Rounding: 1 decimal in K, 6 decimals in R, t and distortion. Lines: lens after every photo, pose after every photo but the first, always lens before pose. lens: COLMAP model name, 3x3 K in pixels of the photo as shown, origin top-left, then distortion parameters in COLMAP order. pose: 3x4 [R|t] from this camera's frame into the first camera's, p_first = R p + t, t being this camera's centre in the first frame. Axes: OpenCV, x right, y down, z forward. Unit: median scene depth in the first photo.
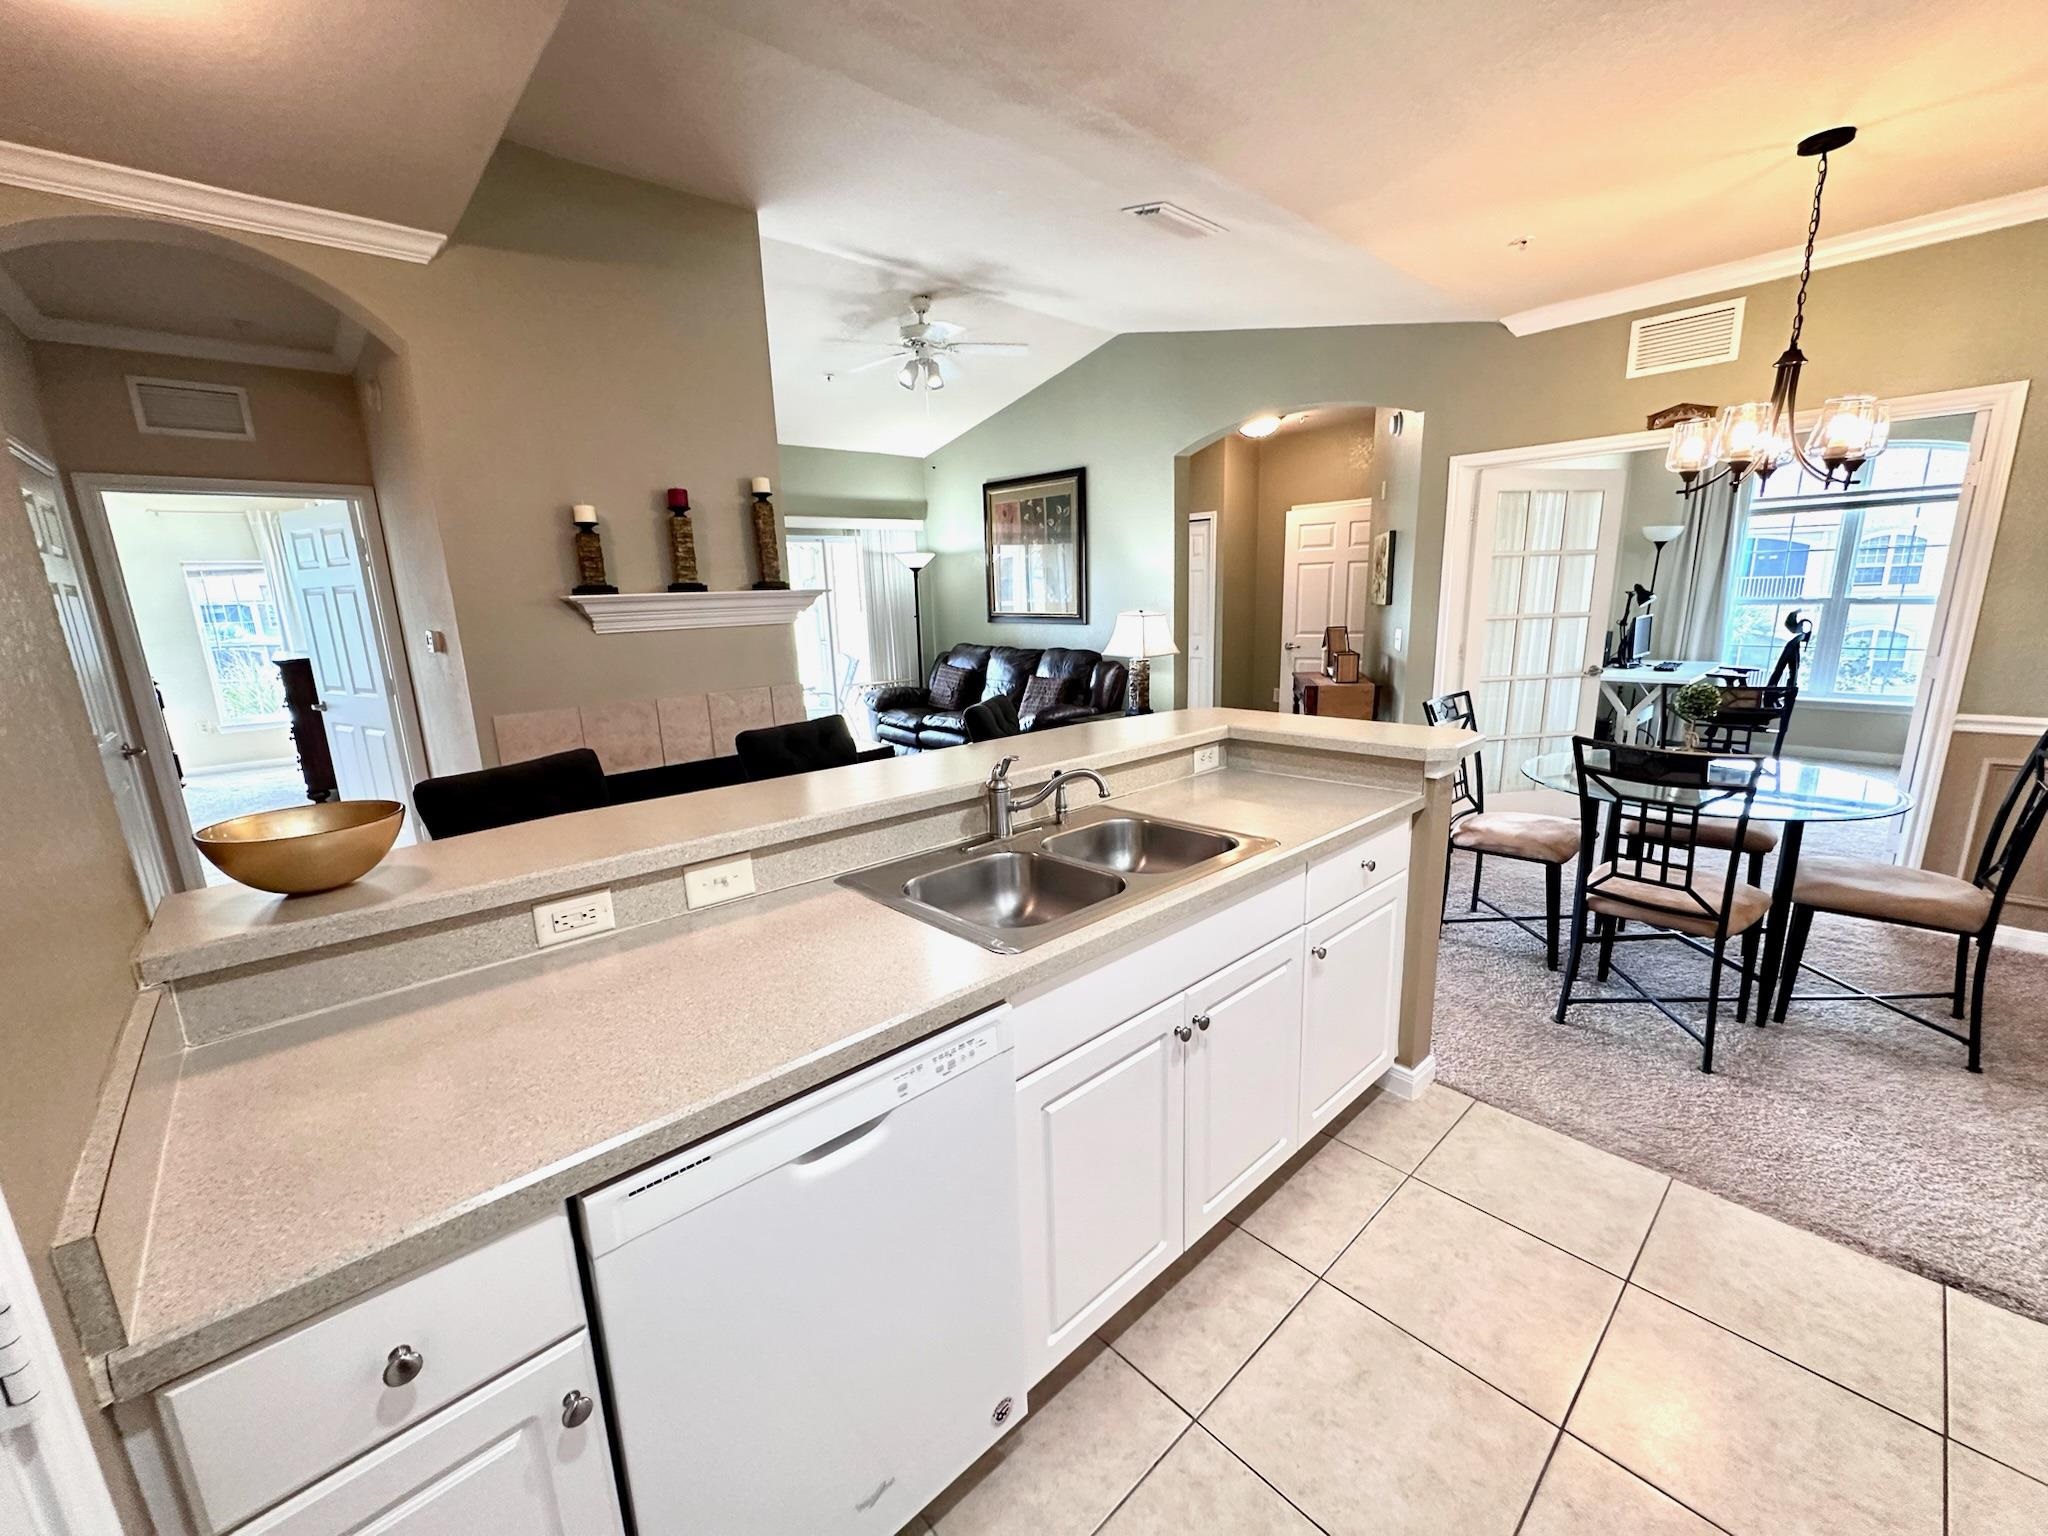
lens RADIAL K [[814.4, 0, 1022.5], [0, 814.4, 769.7], [0, 0, 1]] dist [-0.002232, 0.000804]
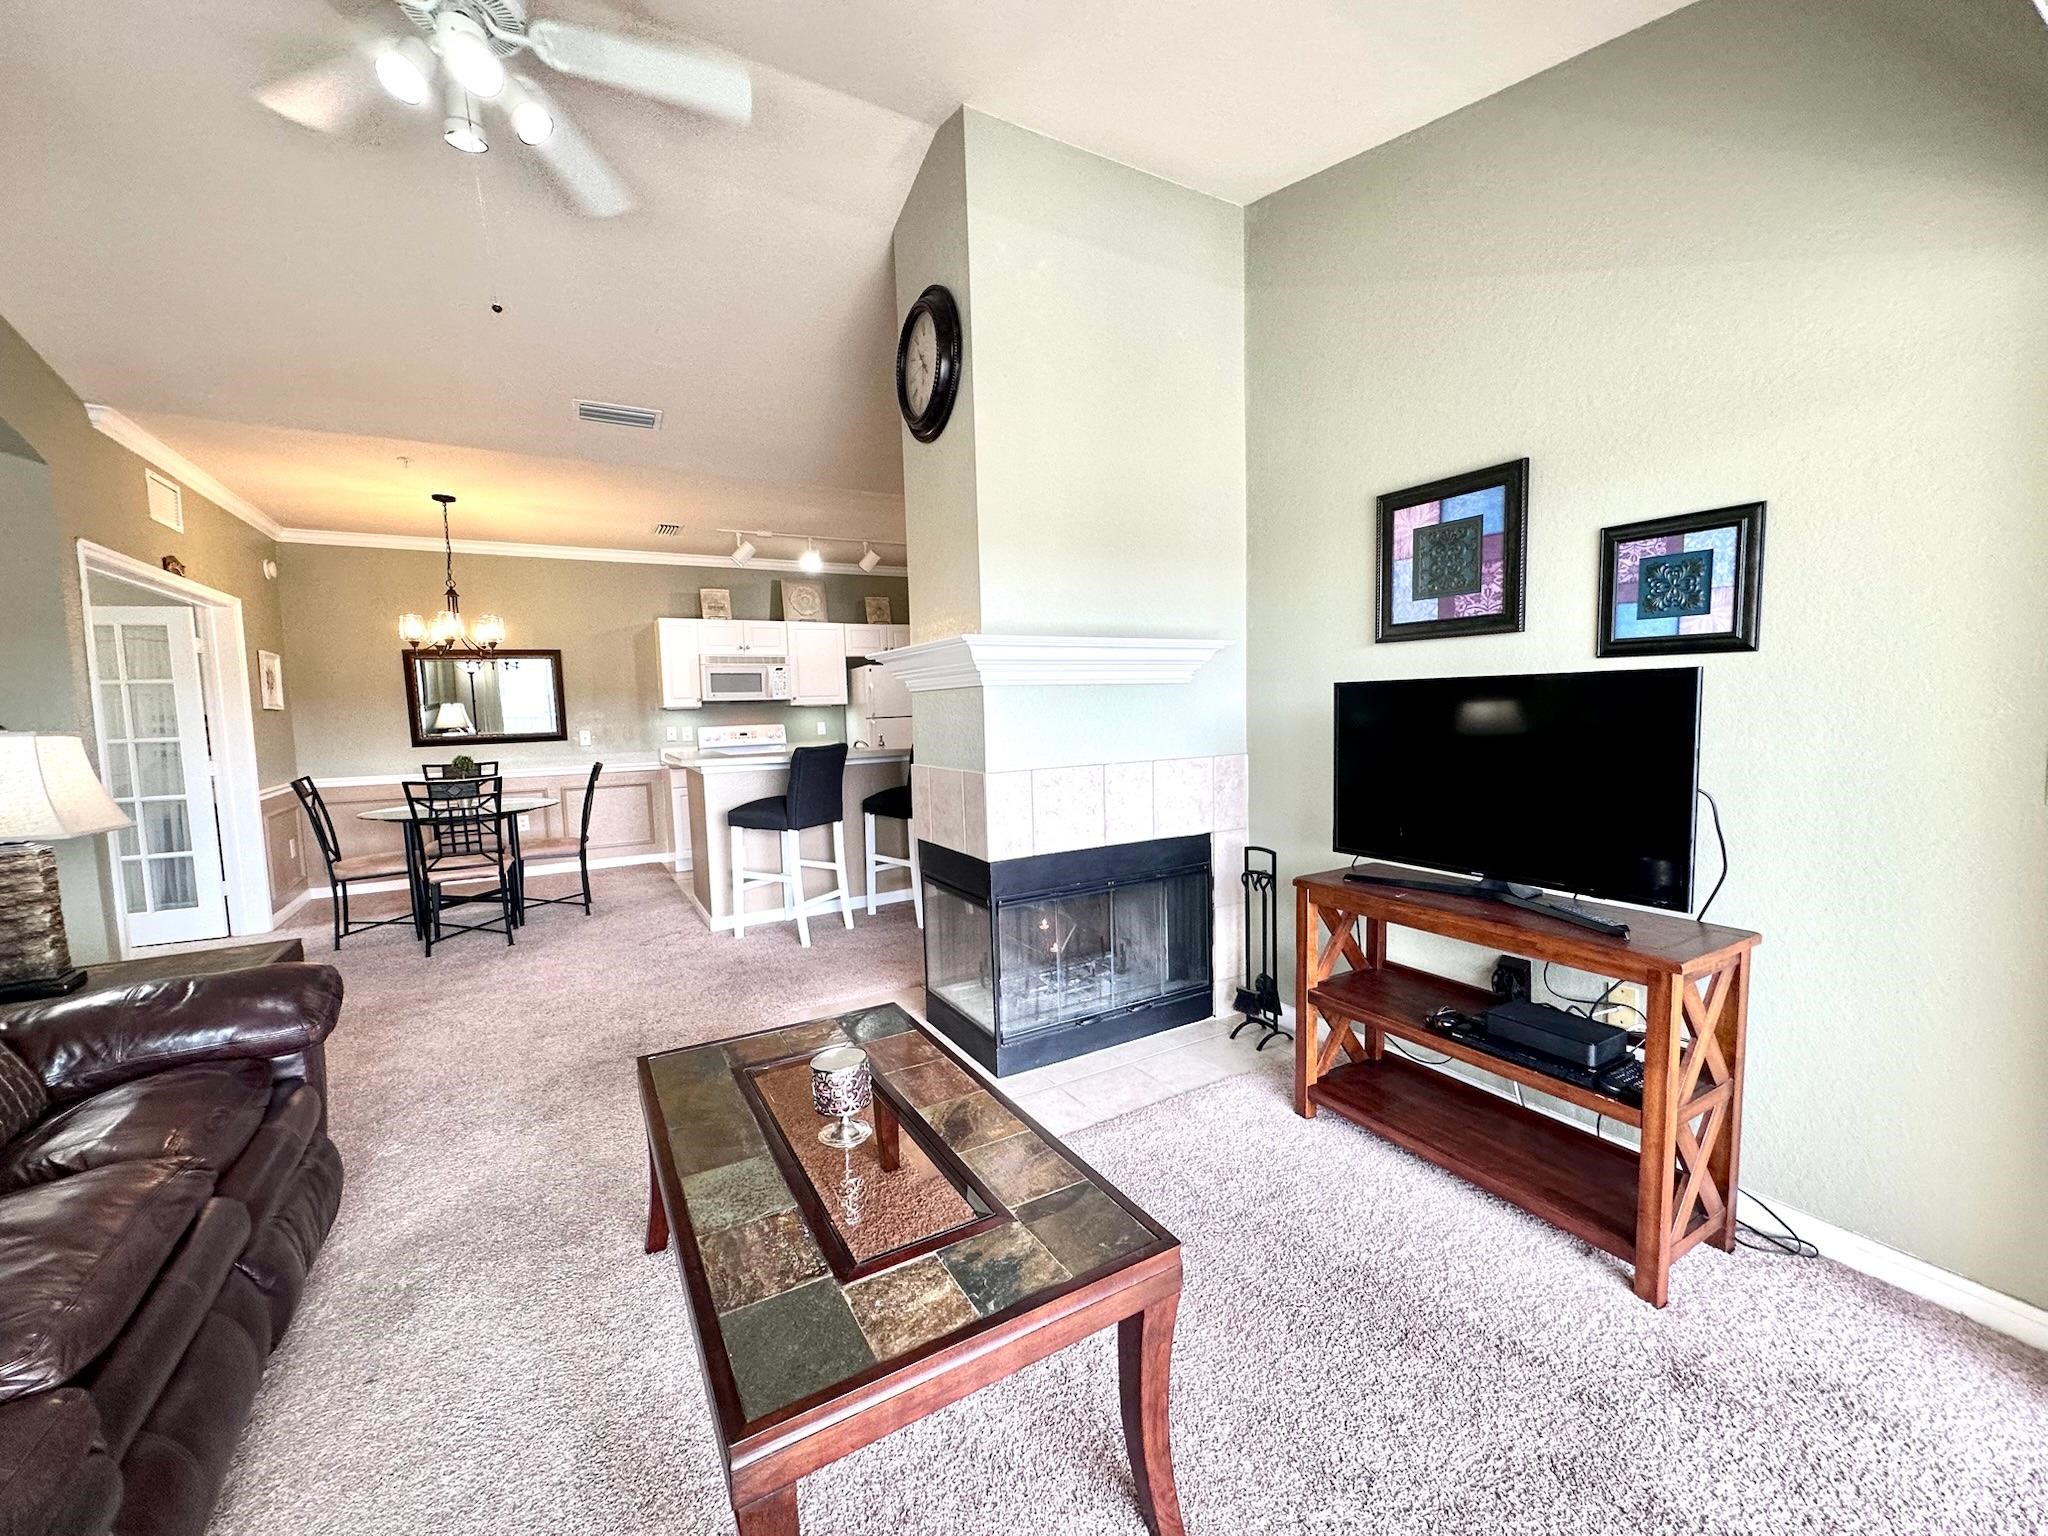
lens RADIAL K [[814.4, 0, 1025.3], [0, 814.4, 773.5], [0, 0, 1]] dist [-0.002232, 0.000804]
pose [[-0.974114, 0.041813, 0.222156, -0.661415], [0.105359, 0.953456, 0.282527, -0.369206], [-0.200003, 0.298619, -0.933180, 2.035072]]
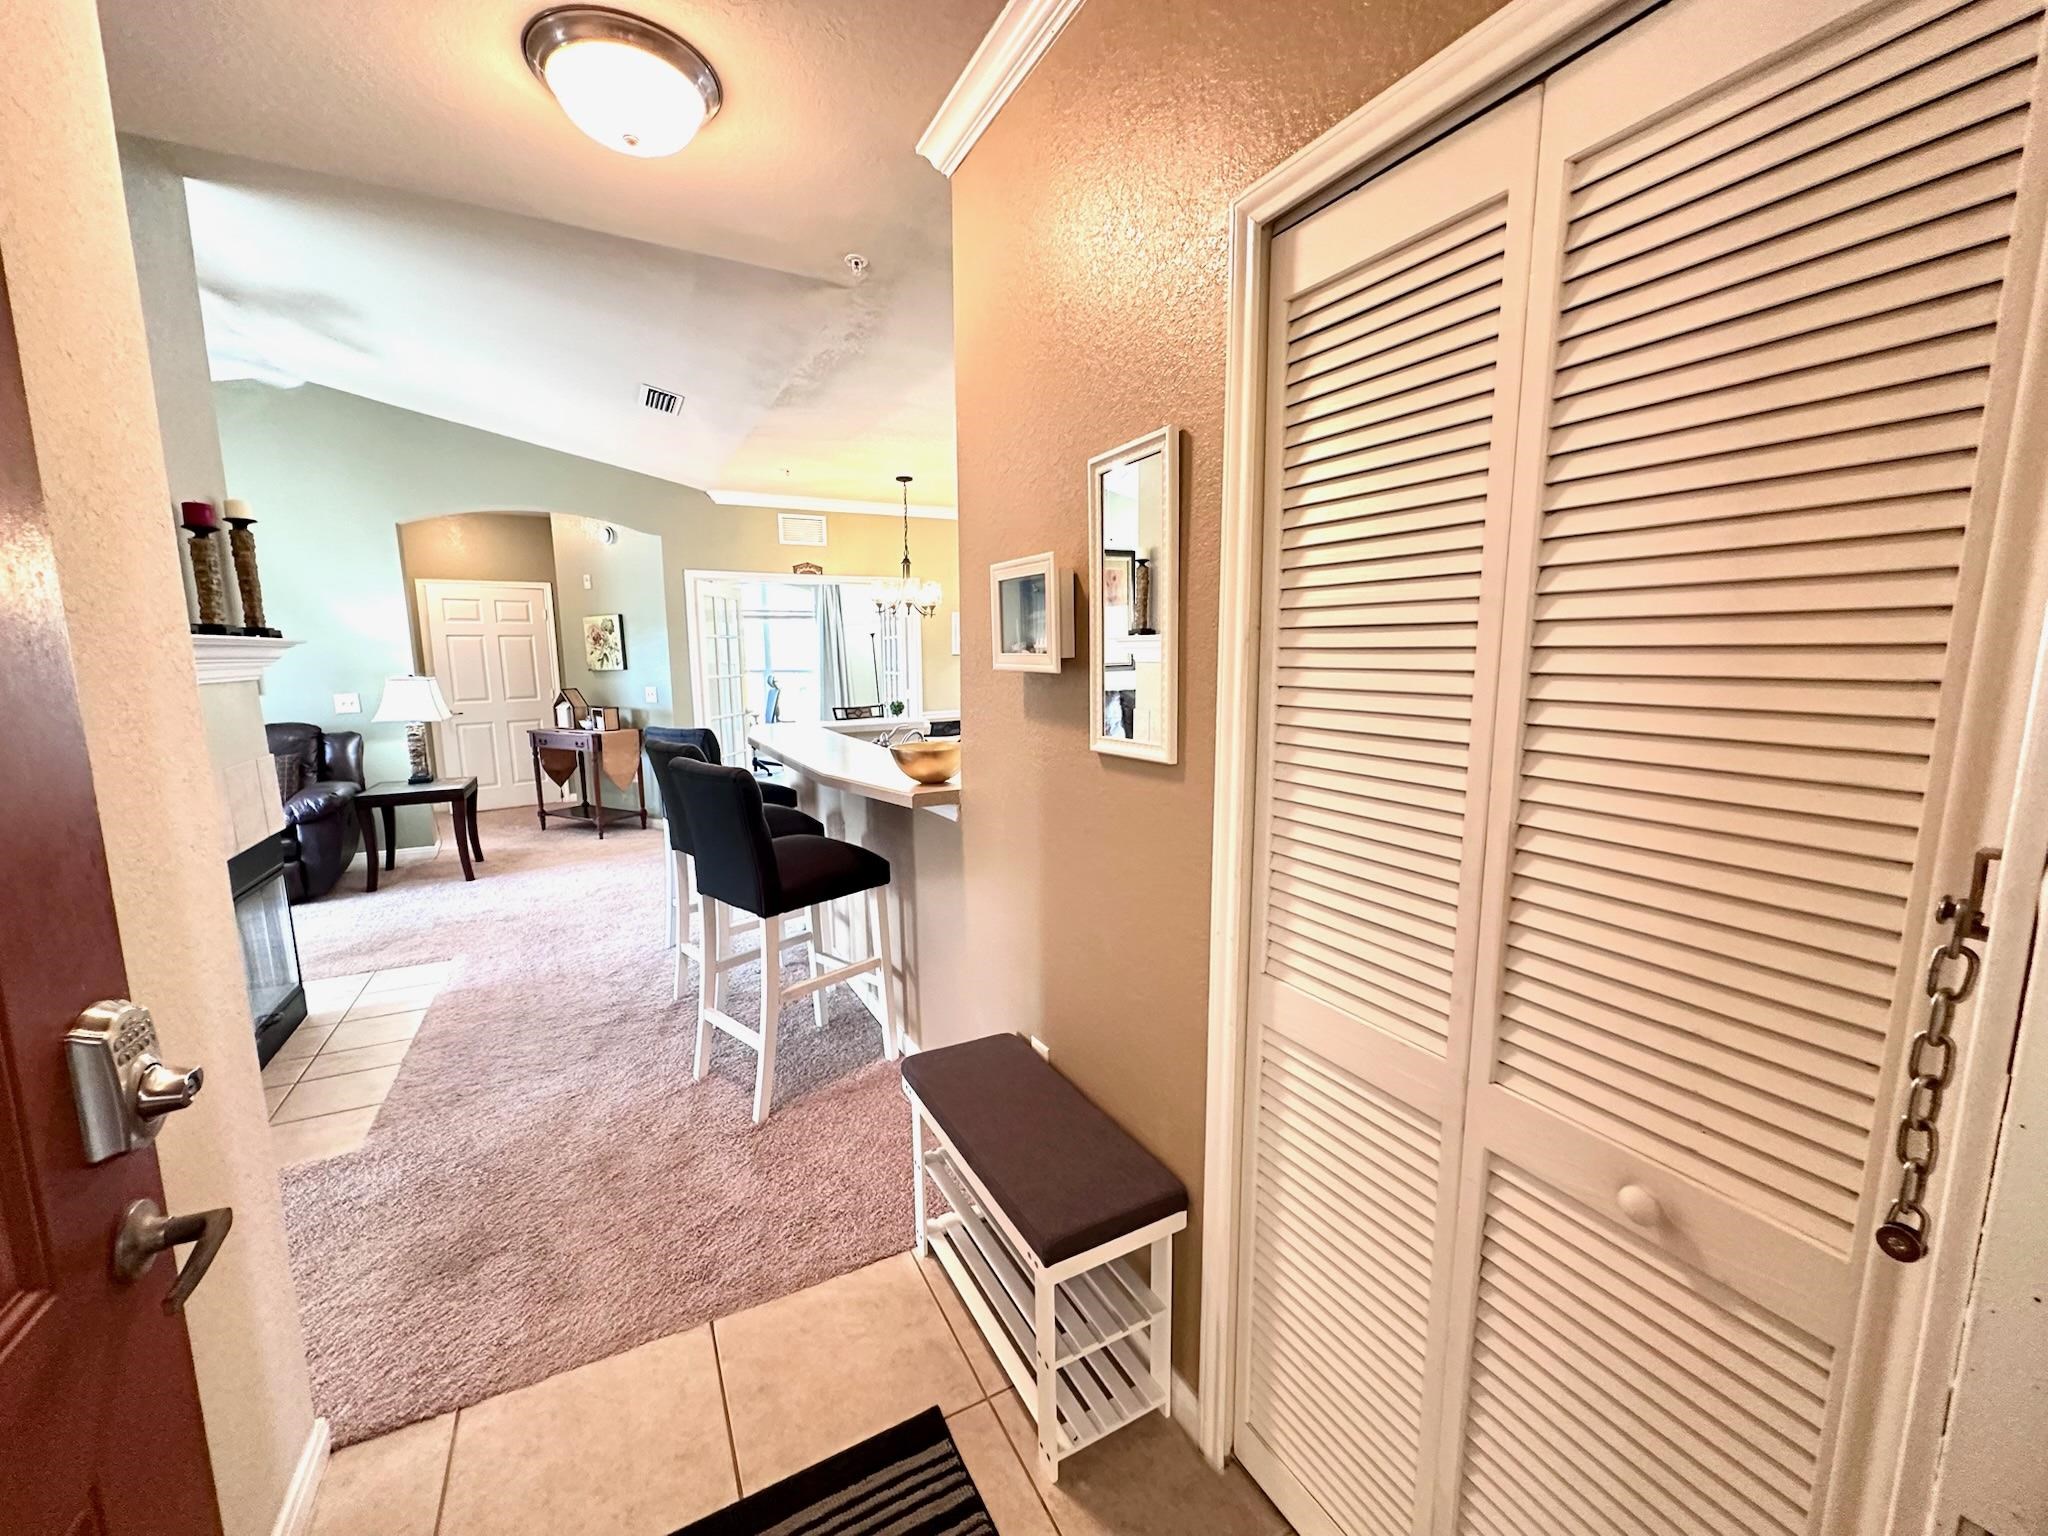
lens RADIAL K [[814.4, 0, 1020.1], [0, 814.4, 769.7], [0, 0, 1]] dist [-0.002232, 0.000804]
pose [[0.258447, -0.110836, 0.959646, -0.984900], [0.208876, 0.976308, 0.056507, 0.019448], [-0.943173, 0.185843, 0.275475, 0.103048]]
